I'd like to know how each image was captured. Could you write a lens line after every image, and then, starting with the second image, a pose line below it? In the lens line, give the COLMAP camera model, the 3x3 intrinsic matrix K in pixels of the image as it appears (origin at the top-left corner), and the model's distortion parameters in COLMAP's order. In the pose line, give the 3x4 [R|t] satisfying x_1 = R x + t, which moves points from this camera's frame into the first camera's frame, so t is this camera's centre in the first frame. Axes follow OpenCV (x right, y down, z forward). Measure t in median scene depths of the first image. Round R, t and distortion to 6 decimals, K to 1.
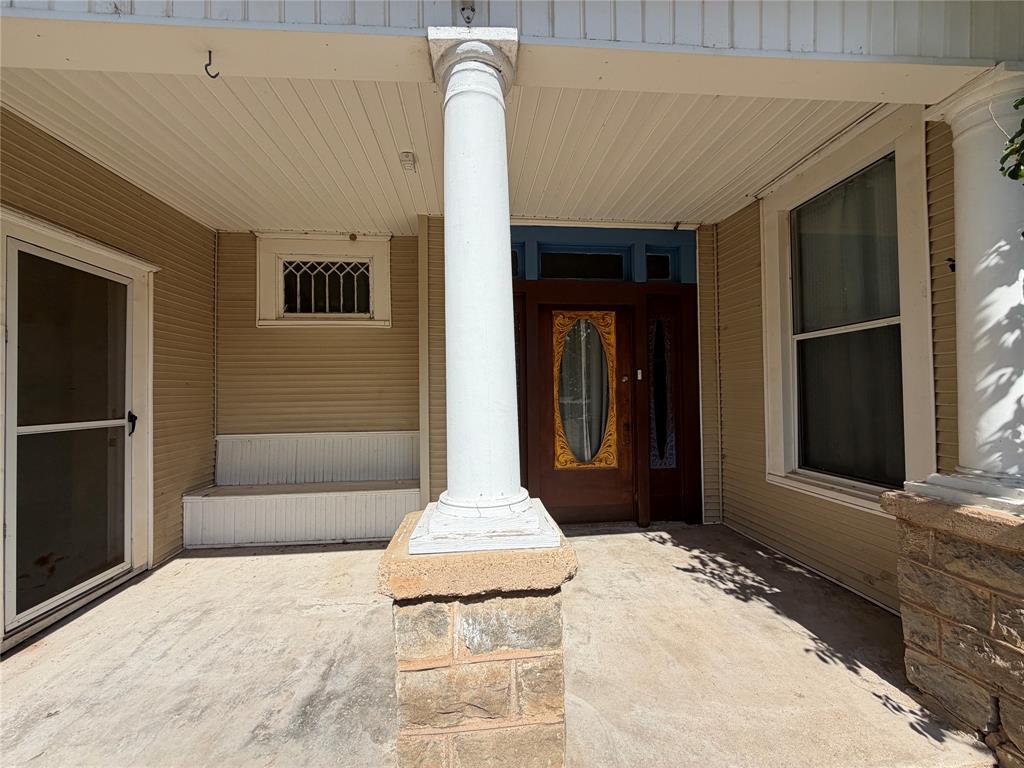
lens RADIAL K [[404.5, 0, 512.0], [0, 404.5, 384.0], [0, 0, 1]] dist [0.000411, -0.000004]
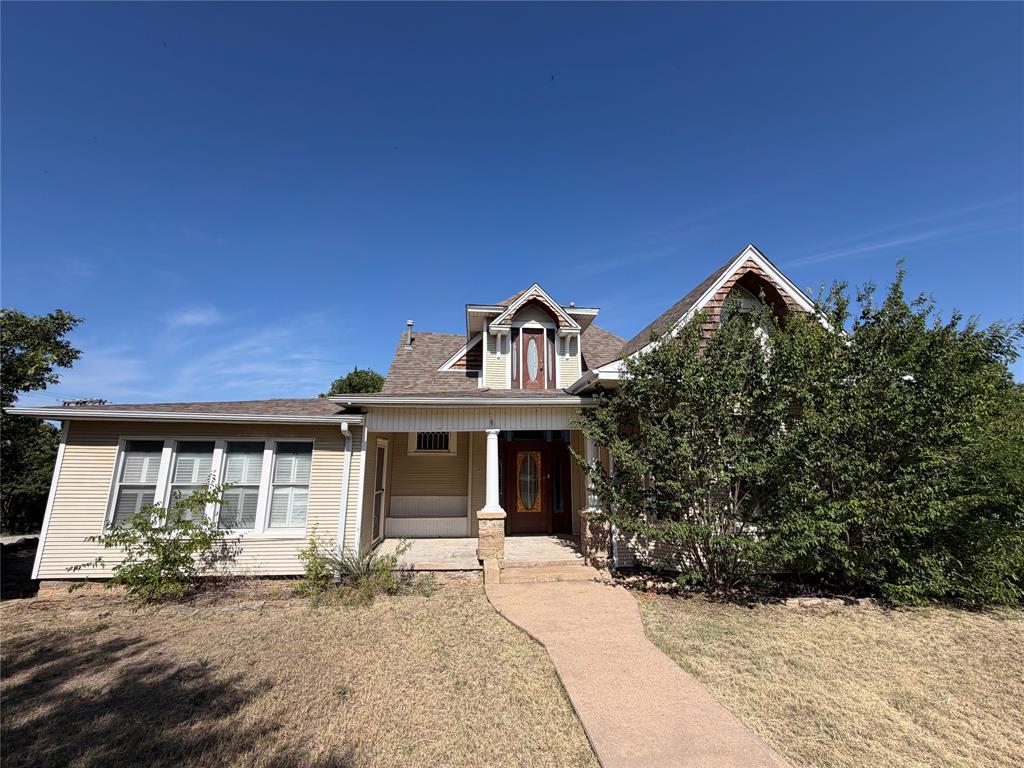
lens RADIAL K [[404.5, 0, 512.0], [0, 404.5, 384.0], [0, 0, 1]] dist [0.000411, -0.000004]
pose [[0.999823, 0.017928, -0.005675, 0.073130], [-0.018630, 0.985365, -0.169436, -0.163199], [0.002554, 0.169511, 0.985525, -1.721525]]
